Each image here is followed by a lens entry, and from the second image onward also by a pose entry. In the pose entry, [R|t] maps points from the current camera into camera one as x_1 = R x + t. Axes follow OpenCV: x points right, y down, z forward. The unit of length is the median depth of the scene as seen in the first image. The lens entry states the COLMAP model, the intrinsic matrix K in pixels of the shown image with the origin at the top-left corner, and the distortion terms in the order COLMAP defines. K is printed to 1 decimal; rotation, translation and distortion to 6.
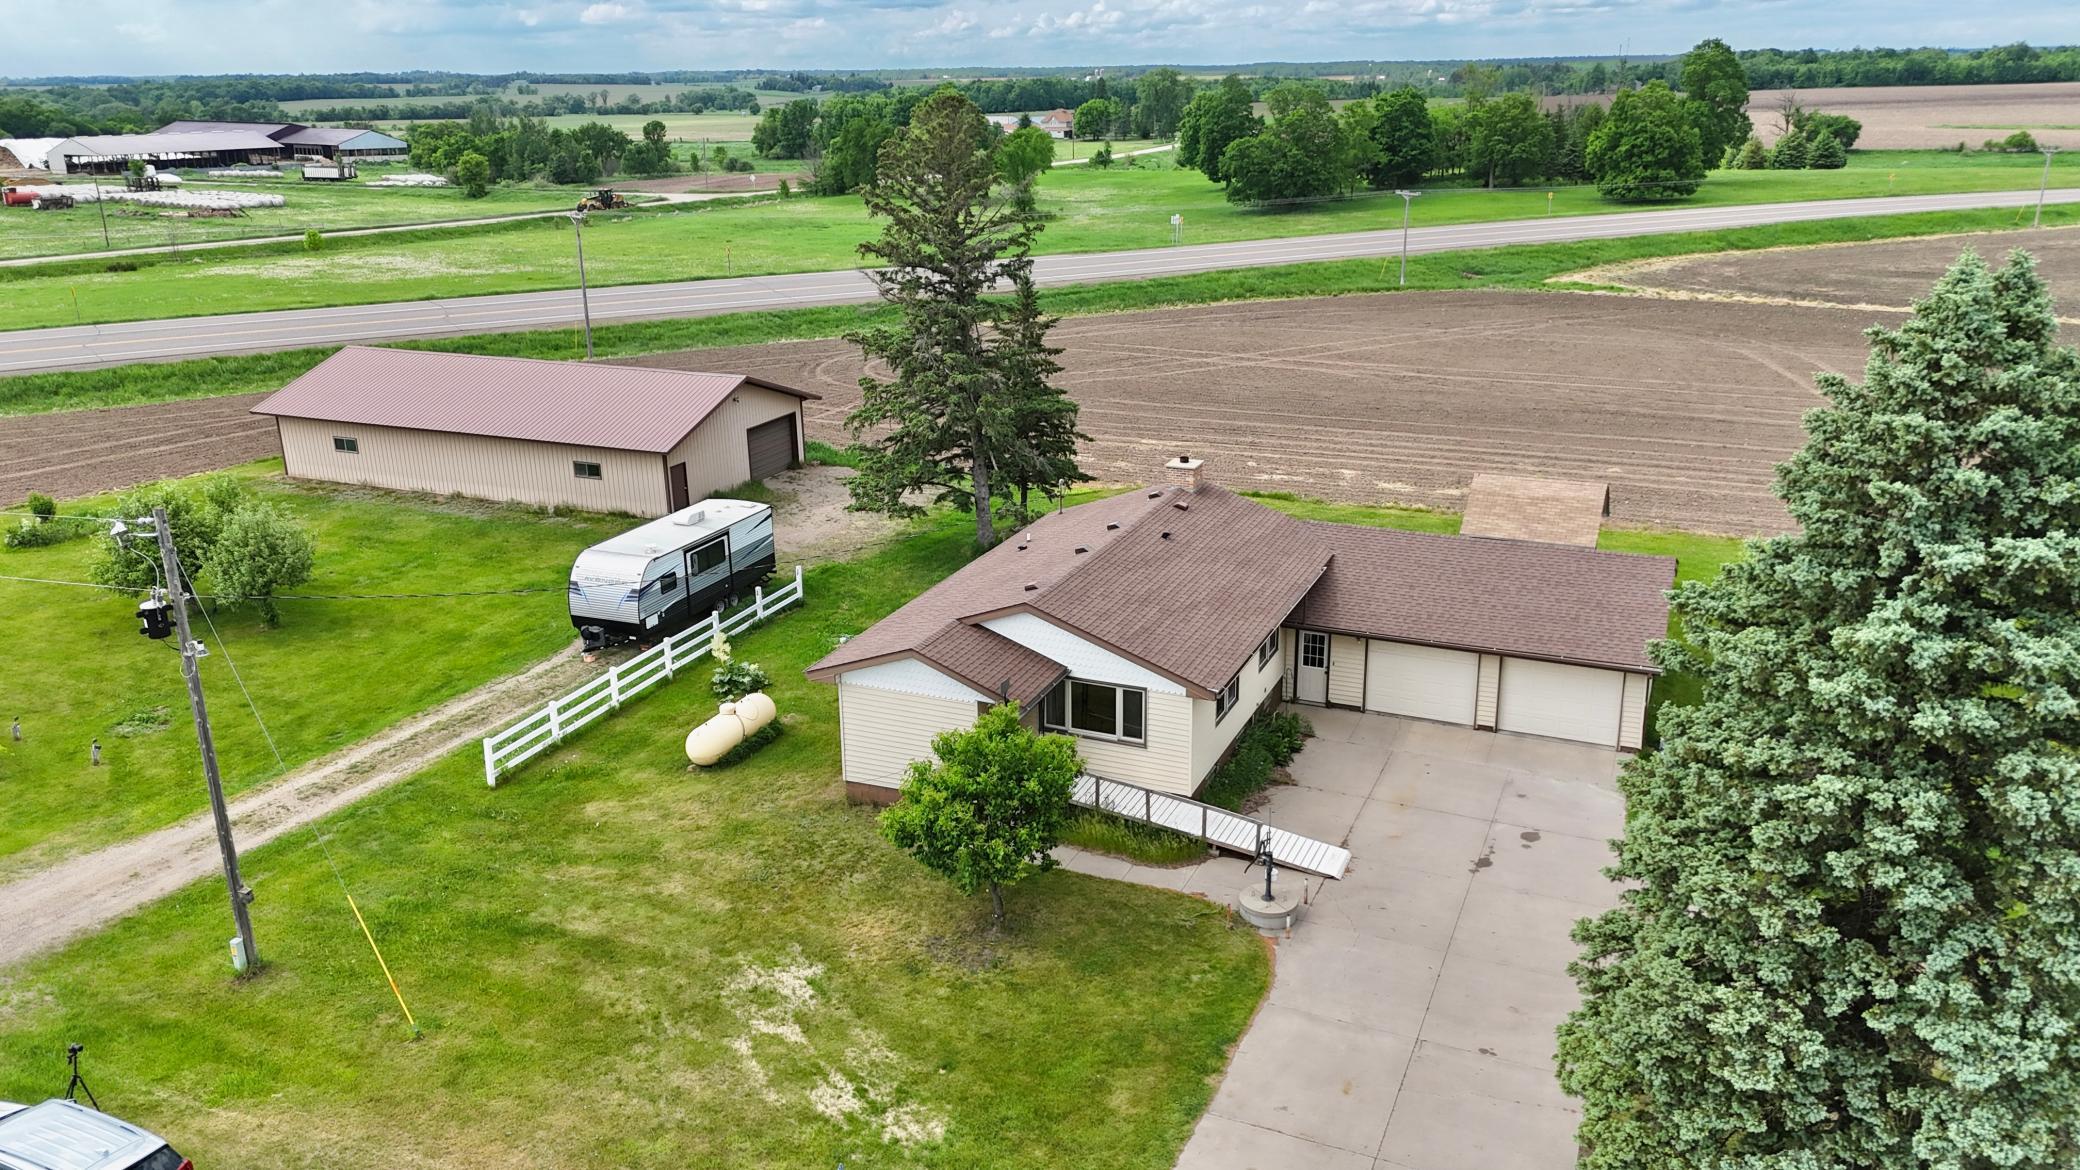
lens RADIAL K [[1525.7, 0, 1040.0], [0, 1525.7, 585.0], [0, 0, 1]] dist [0.076609, -0.083767]
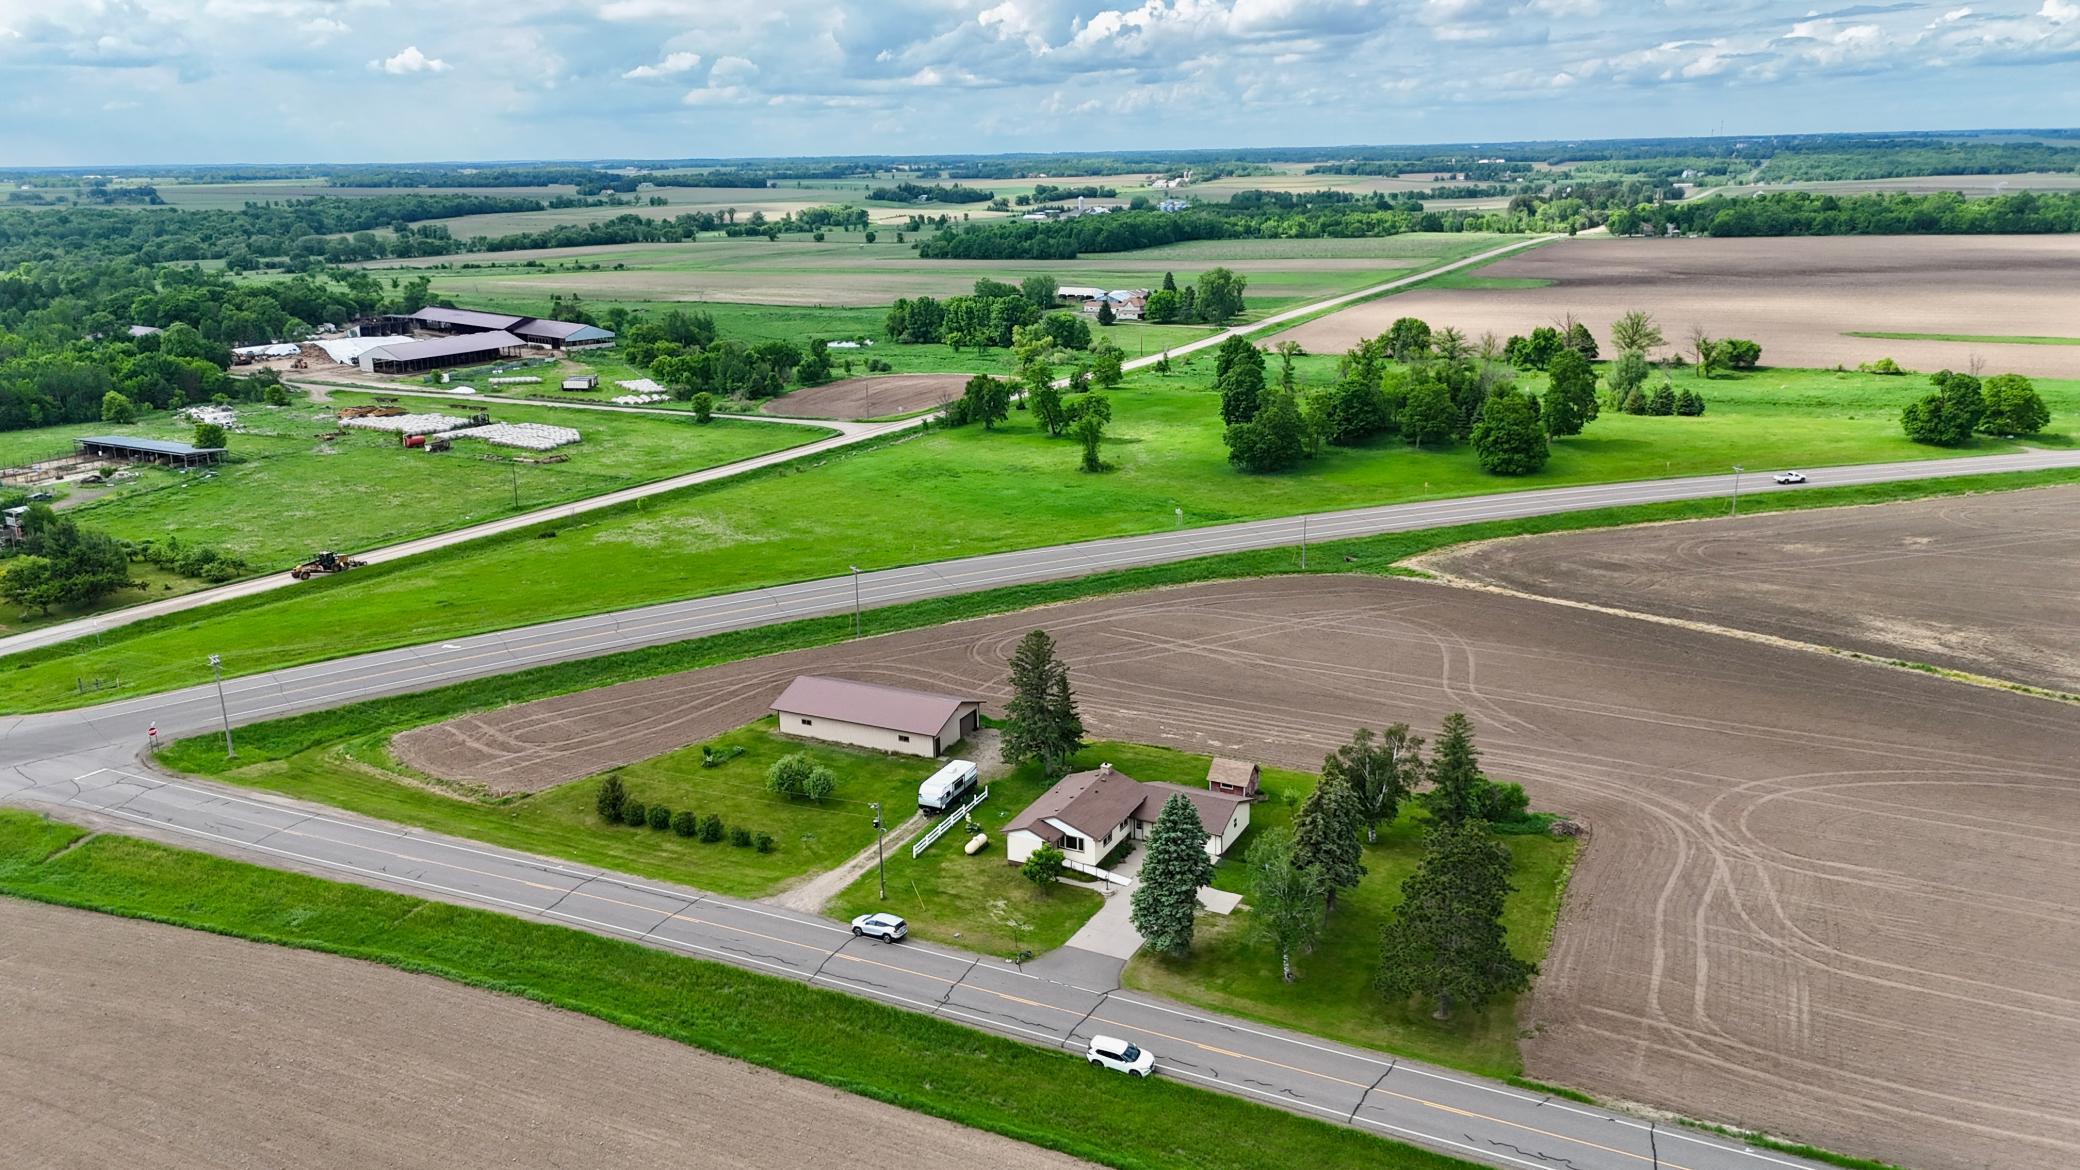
lens RADIAL K [[1525.7, 0, 1040.0], [0, 1525.7, 585.0], [0, 0, 1]] dist [0.076609, -0.083767]
pose [[0.998193, 0.012737, -0.058726, 0.147550], [-0.015286, 0.998951, -0.043154, -0.344125], [0.058115, 0.043973, 0.997341, -2.483922]]
